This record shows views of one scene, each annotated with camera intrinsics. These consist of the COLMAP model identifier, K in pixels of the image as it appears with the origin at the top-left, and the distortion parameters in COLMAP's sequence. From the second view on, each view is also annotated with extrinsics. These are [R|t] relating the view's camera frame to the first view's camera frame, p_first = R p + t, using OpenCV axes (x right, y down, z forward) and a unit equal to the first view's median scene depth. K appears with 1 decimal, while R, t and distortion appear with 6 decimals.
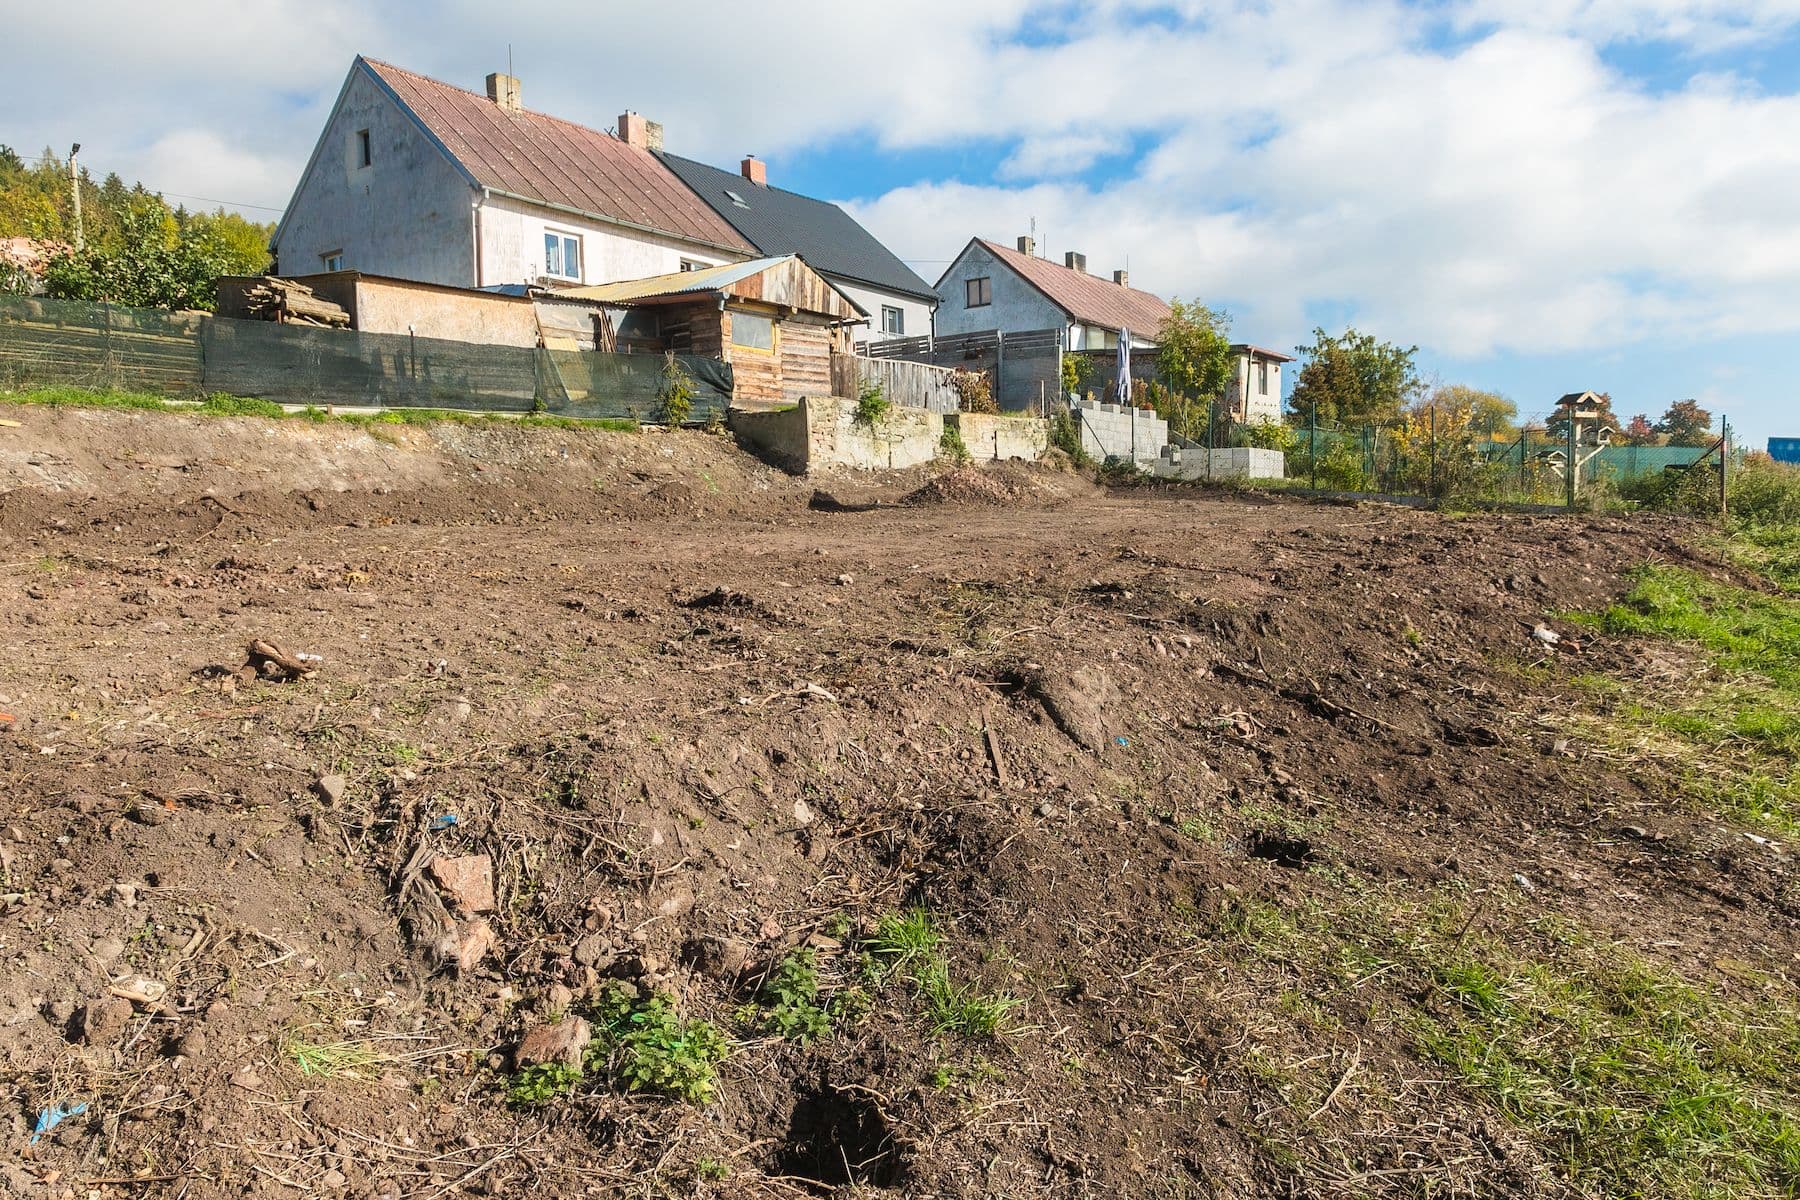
lens RADIAL K [[1177.7, 0, 913.5], [0, 1177.7, 591.8], [0, 0, 1]] dist [0.011005, -0.001380]
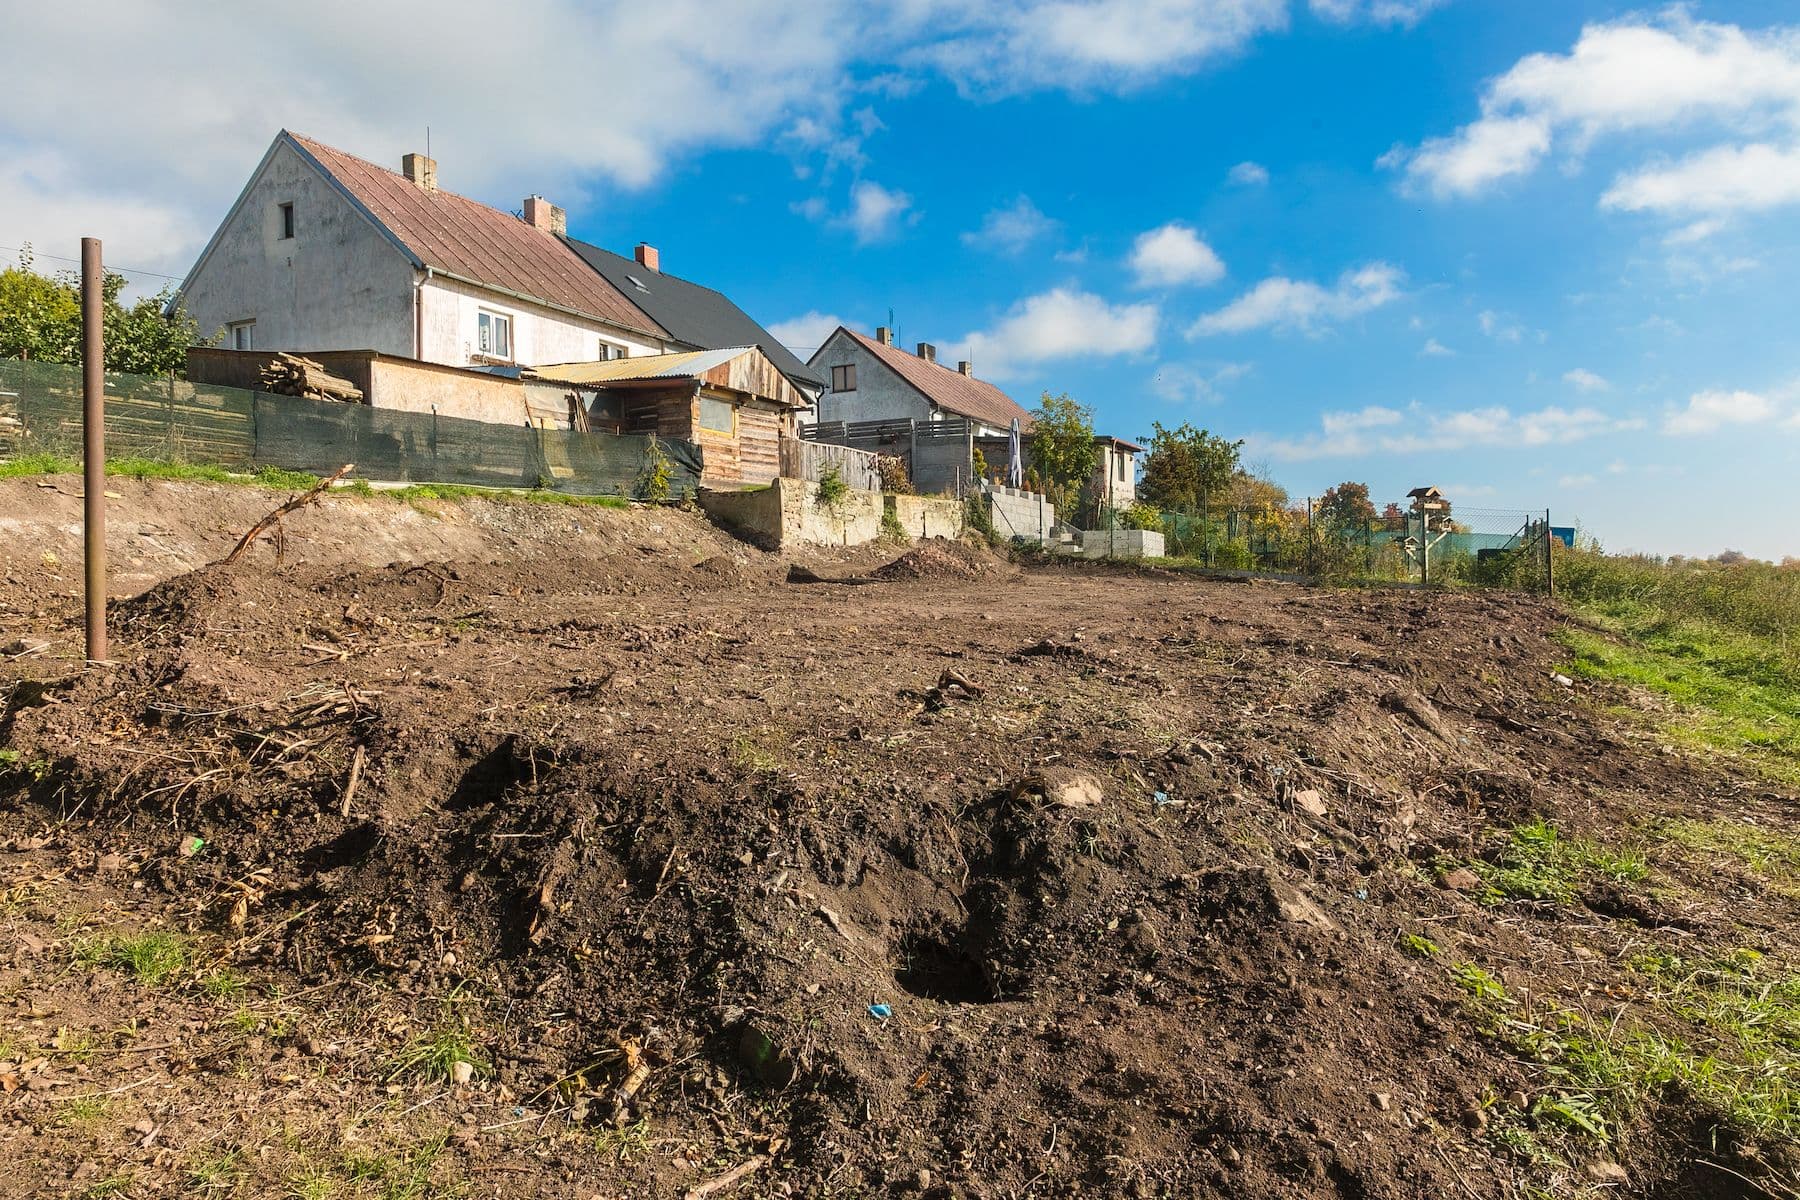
lens RADIAL K [[1177.7, 0, 913.5], [0, 1177.7, 591.8], [0, 0, 1]] dist [0.011005, -0.001380]
pose [[0.985097, 0.003025, 0.171976, -0.133278], [0.008118, 0.997913, -0.064054, 0.006299], [-0.171811, 0.064496, 0.983016, -0.059383]]
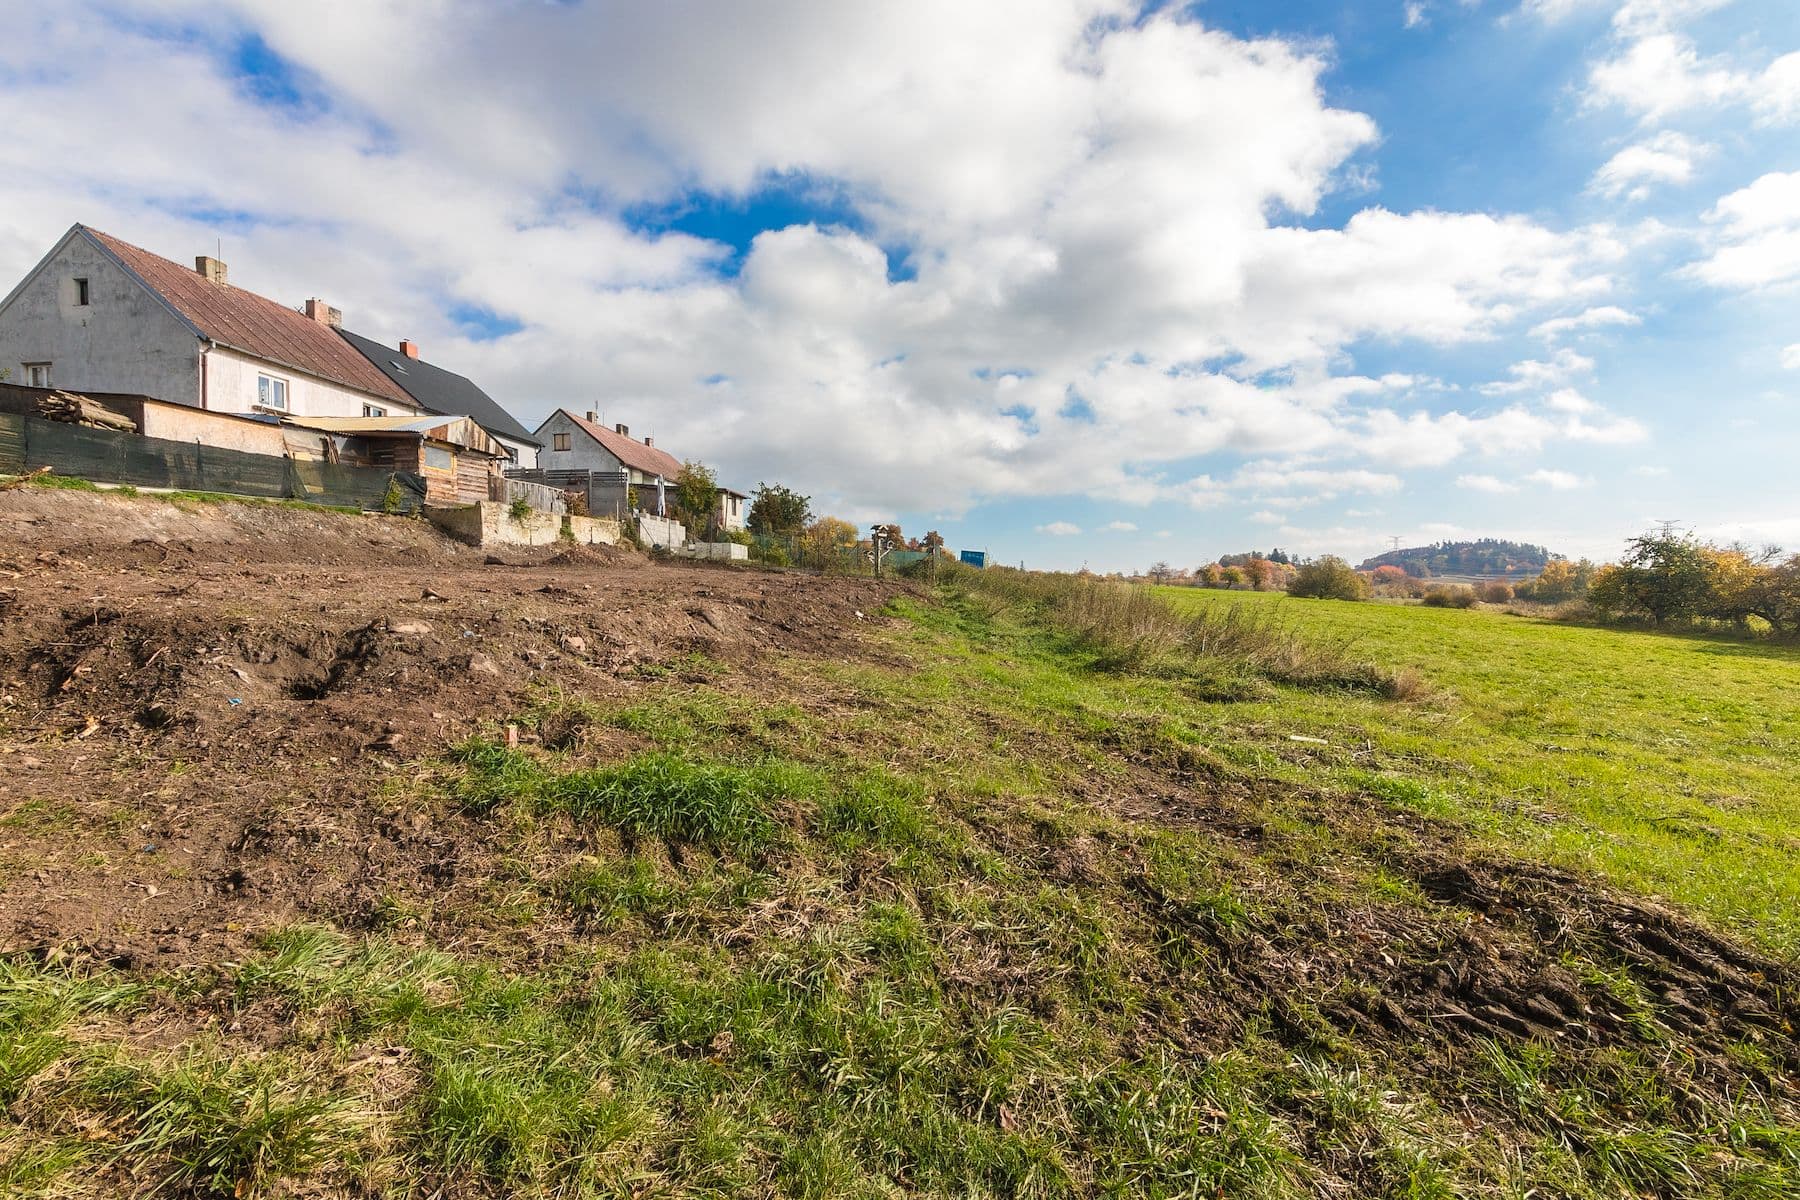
lens RADIAL K [[712.6, 0, 900.0], [0, 712.6, 600.0], [0, 0, 1]] dist [-0.027646, 0.008464]
pose [[0.863878, 0.005360, 0.503672, -0.069414], [0.016984, 0.999065, -0.039763, 0.024330], [-0.503414, 0.042905, 0.862979, -0.154620]]
